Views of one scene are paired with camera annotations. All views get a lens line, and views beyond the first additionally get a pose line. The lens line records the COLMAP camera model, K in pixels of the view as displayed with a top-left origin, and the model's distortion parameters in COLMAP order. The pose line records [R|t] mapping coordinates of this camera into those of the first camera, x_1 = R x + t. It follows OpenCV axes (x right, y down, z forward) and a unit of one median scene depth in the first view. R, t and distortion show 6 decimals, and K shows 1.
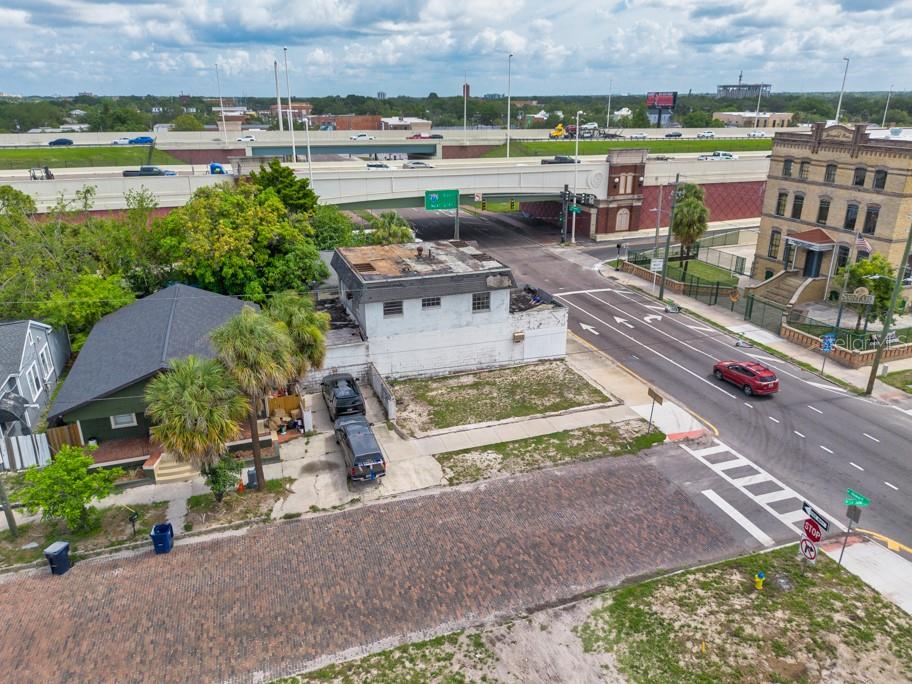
lens RADIAL K [[650.8, 0, 456.0], [0, 650.8, 338.4], [0, 0, 1]] dist [0.082591, -0.093984]
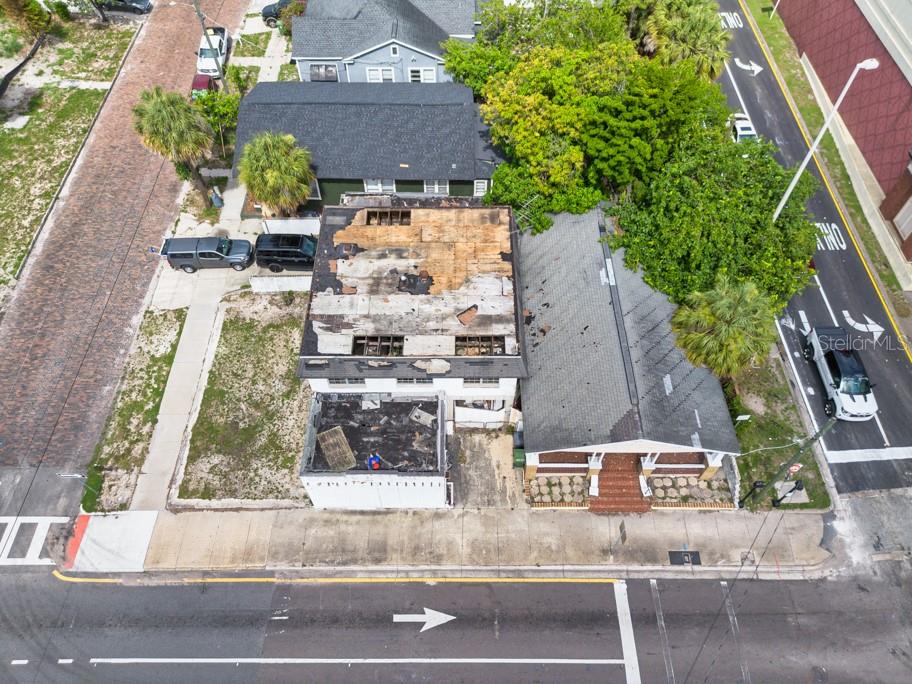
lens RADIAL K [[653.5, 0, 455.3], [0, 653.5, 342.8], [0, 0, 1]] dist [0.062124, -0.063240]
pose [[-0.331198, 0.775130, -0.538035, 0.409408], [-0.324716, 0.441756, 0.836308, -0.782637], [0.885927, 0.451692, 0.105389, 1.106966]]
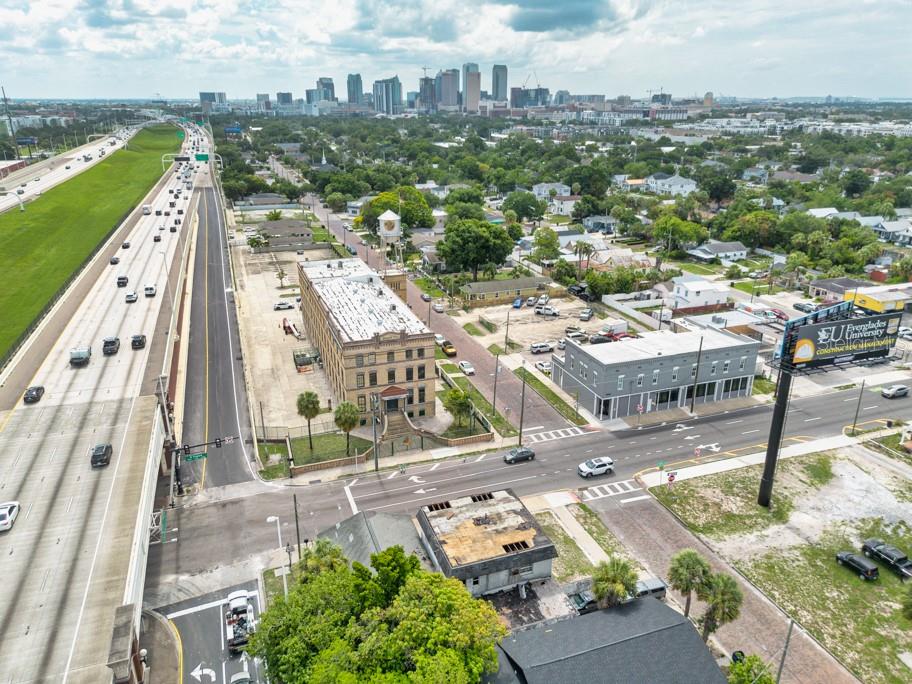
lens RADIAL K [[647.9, 0, 455.2], [0, 647.9, 342.3], [0, 0, 1]] dist [0.064371, -0.067931]
pose [[-0.003797, -0.346247, 0.938136, -1.370060], [0.346630, 0.879523, 0.326017, -1.048545], [-0.937994, 0.326423, 0.116680, 0.851529]]
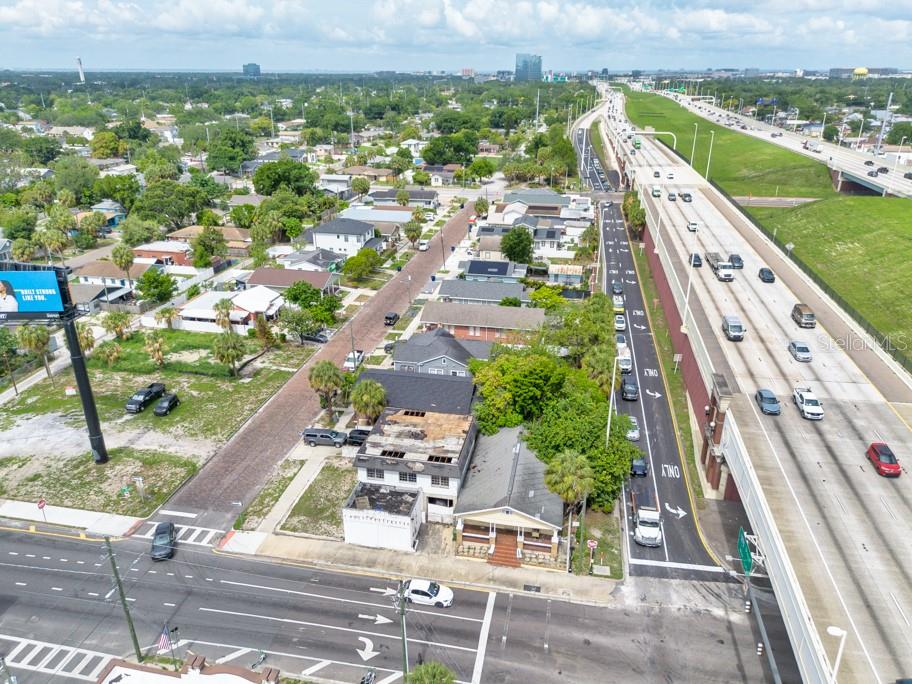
lens RADIAL K [[656.5, 0, 455.6], [0, 656.5, 337.5], [0, 0, 1]] dist [0.064635, -0.069048]
pose [[-0.509950, 0.326807, -0.795706, 1.127896], [-0.296996, 0.801247, 0.519420, -1.221975], [0.807307, 0.501199, -0.311536, 1.579798]]
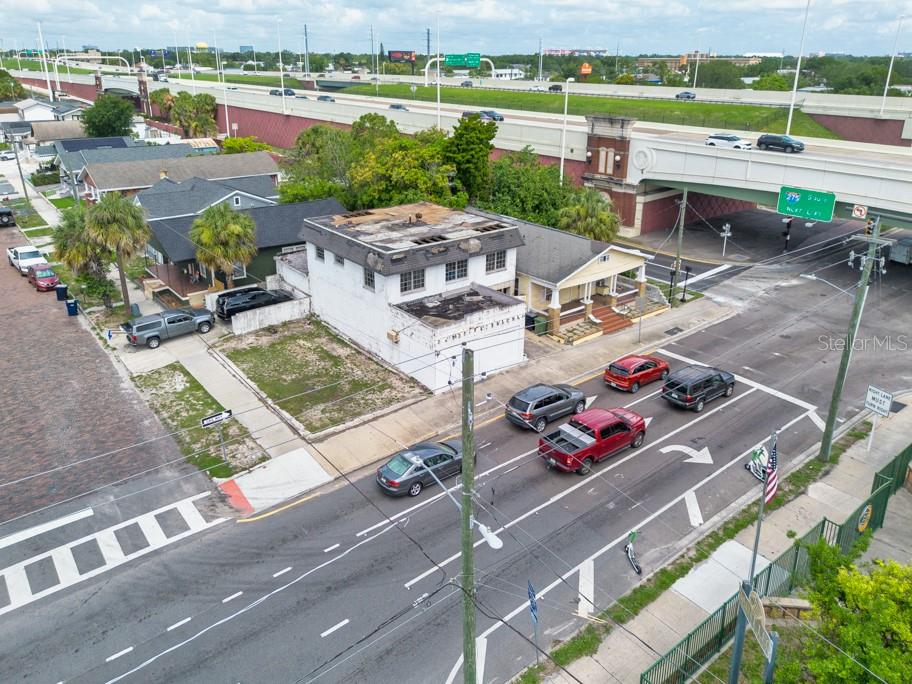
lens RADIAL K [[674.8, 0, 445.6], [0, 674.8, 276.0], [0, 0, 1]] dist [0.069274, -0.073319]
pose [[0.323967, 0.297296, -0.898143, 0.941260], [-0.333483, 0.924294, 0.185662, -0.276472], [0.885344, 0.239367, 0.398583, 0.753401]]
